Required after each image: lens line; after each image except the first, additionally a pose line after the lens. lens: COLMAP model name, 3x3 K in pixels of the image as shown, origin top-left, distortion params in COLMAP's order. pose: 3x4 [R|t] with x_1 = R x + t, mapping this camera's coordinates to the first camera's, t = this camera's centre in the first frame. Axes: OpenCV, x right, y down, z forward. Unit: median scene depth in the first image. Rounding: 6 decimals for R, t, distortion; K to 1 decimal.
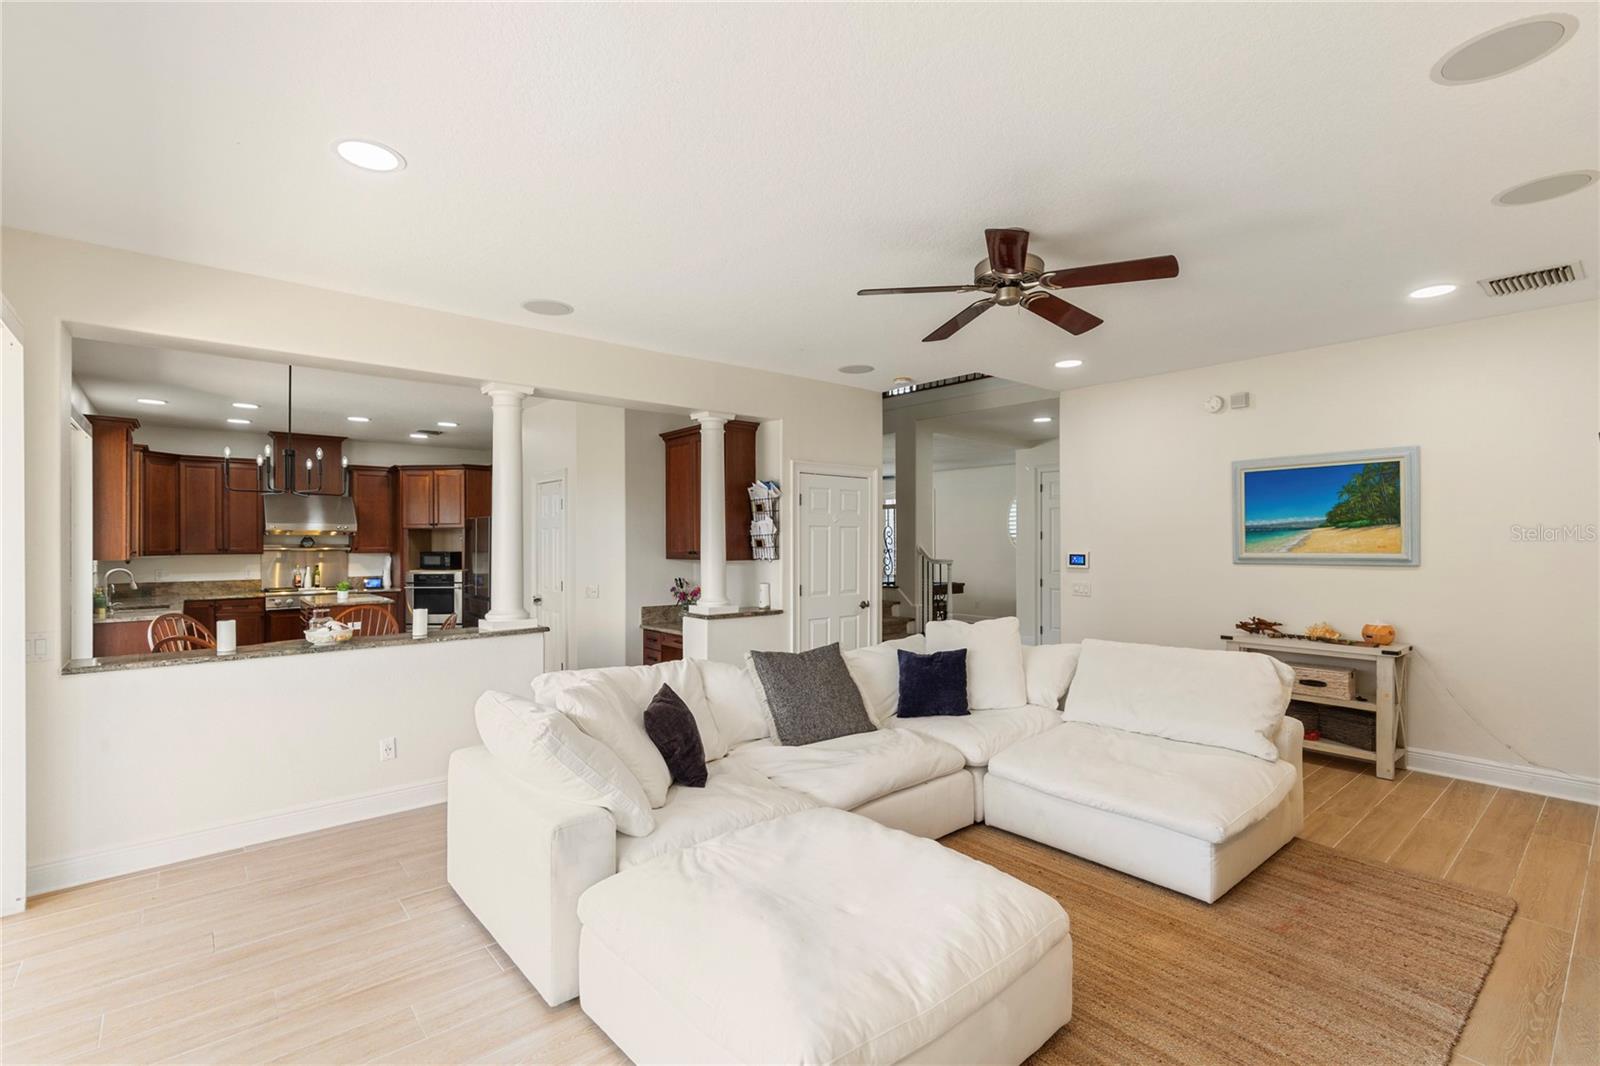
lens RADIAL K [[726.0, 0, 793.6], [0, 726.0, 531.7], [0, 0, 1]] dist [0.009970, -0.000686]
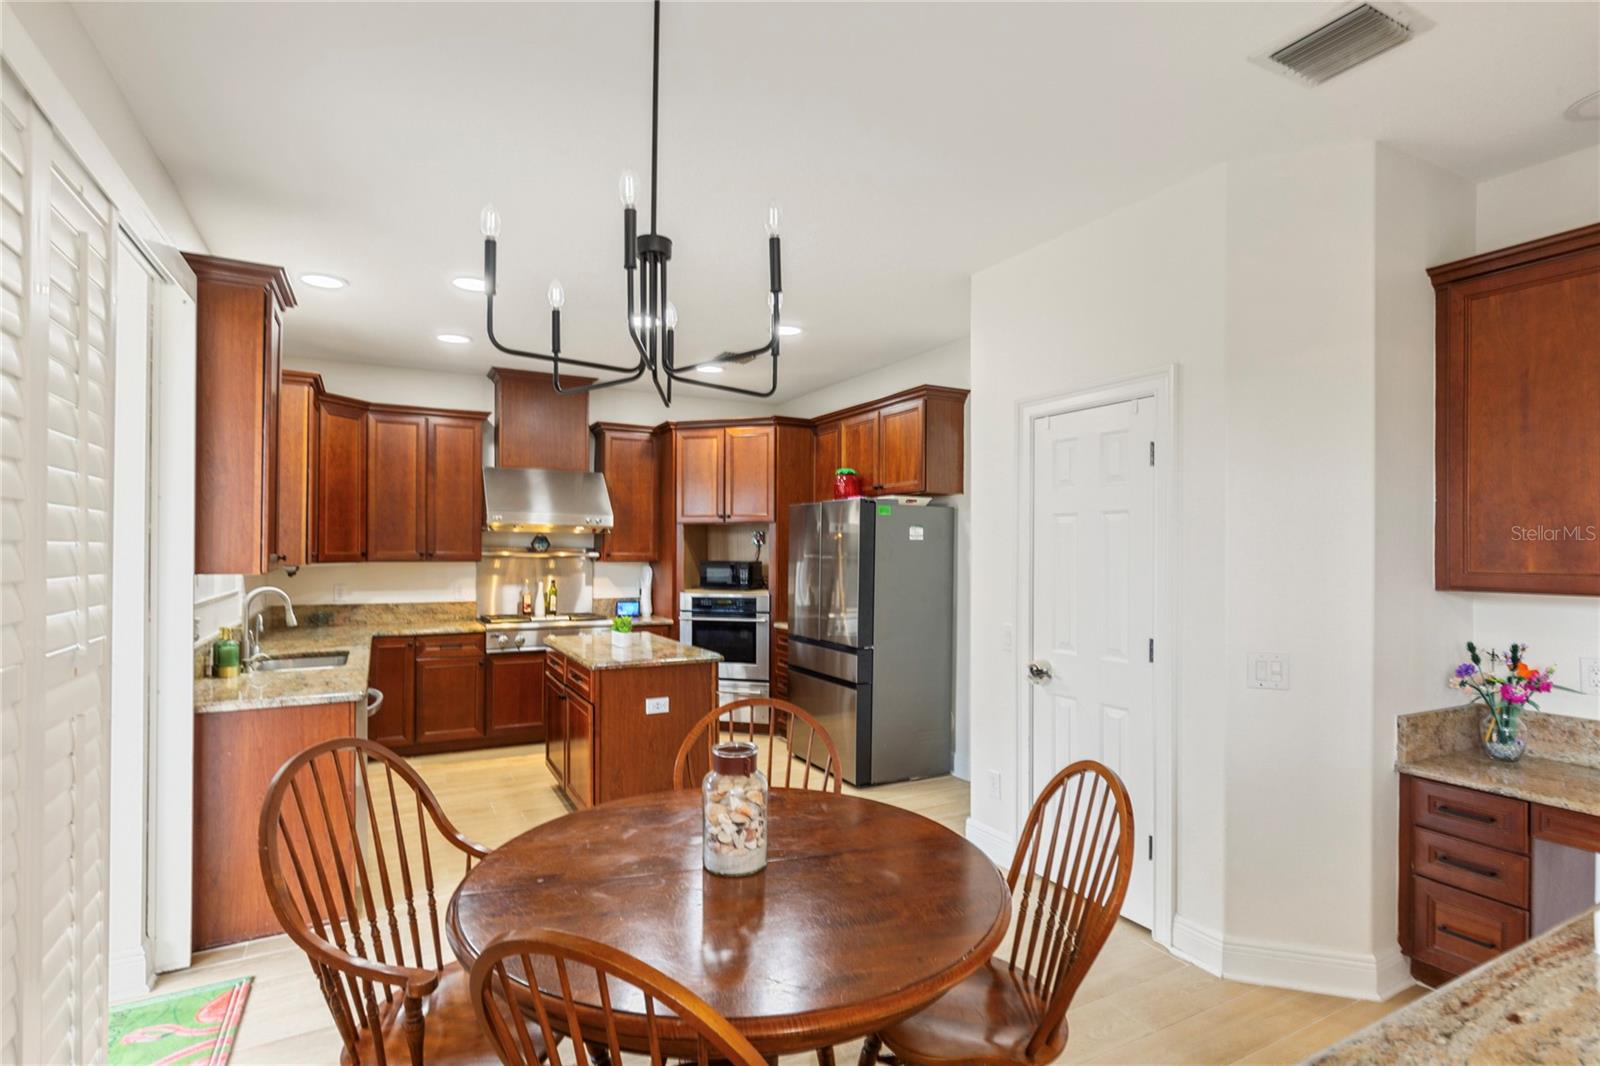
lens RADIAL K [[794.0, 0, 800.0], [0, 794.0, 533.0], [0, 0, 1]] dist [-0.000331, 0.000116]
pose [[0.978654, 0.004509, -0.205466, -0.311282], [-0.005974, 0.999961, -0.006513, 0.008462], [0.205428, 0.007601, 0.978643, 0.379149]]
